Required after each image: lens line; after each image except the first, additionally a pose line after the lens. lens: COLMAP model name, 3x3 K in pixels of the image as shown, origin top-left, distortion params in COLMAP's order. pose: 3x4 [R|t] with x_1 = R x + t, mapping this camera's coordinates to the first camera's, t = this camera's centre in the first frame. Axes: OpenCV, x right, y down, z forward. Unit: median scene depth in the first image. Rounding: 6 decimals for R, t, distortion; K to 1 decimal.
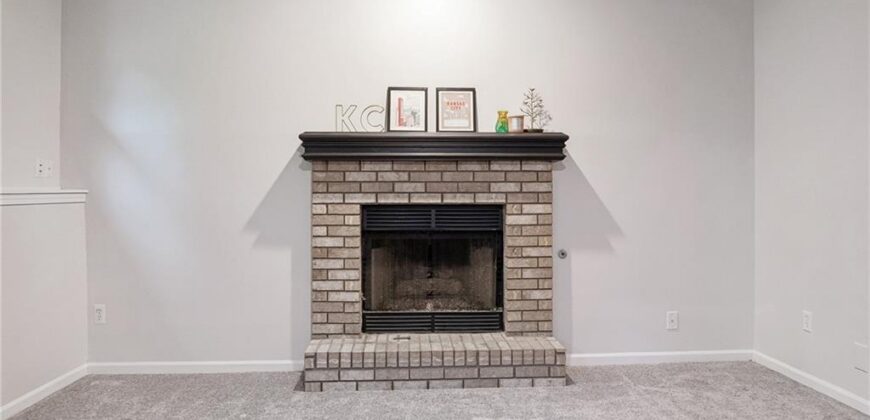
lens RADIAL K [[593.9, 0, 446.0], [0, 593.9, 191.8], [0, 0, 1]] dist [-0.014999, -0.000151]
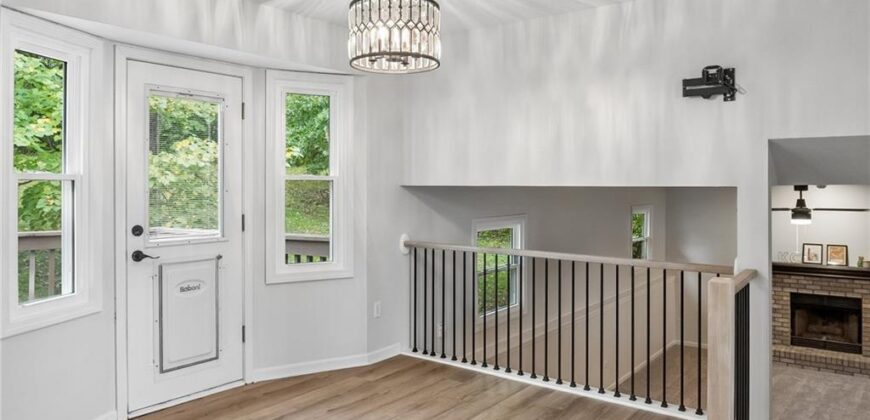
lens RADIAL K [[593.9, 0, 446.0], [0, 593.9, 191.8], [0, 0, 1]] dist [-0.014999, -0.000151]
pose [[0.761743, -0.000387, -0.647879, 0.350376], [0.005960, 0.999962, 0.006410, -0.414093], [0.647852, -0.008744, 0.761716, -1.754711]]
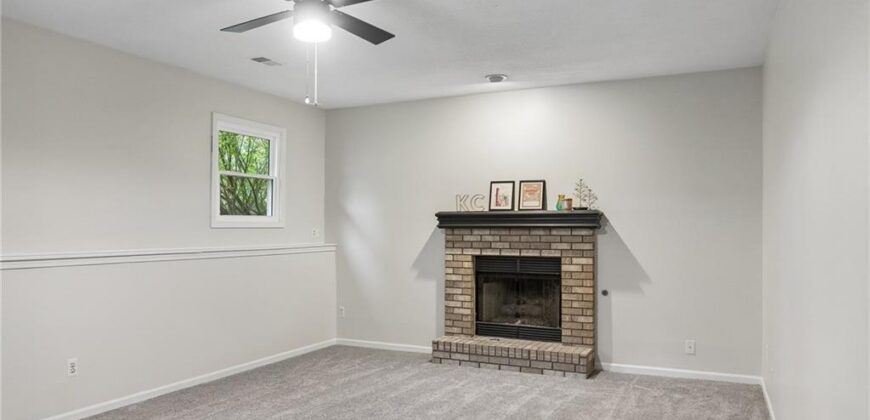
lens RADIAL K [[590.4, 0, 436.3], [0, 590.4, 232.9], [0, 0, 1]] dist [-0.003186, -0.000169]
pose [[0.880783, 0.006232, -0.473479, 0.531843], [-0.001207, 0.999940, 0.010915, -0.057199], [0.473518, -0.009042, 0.880738, -0.466539]]
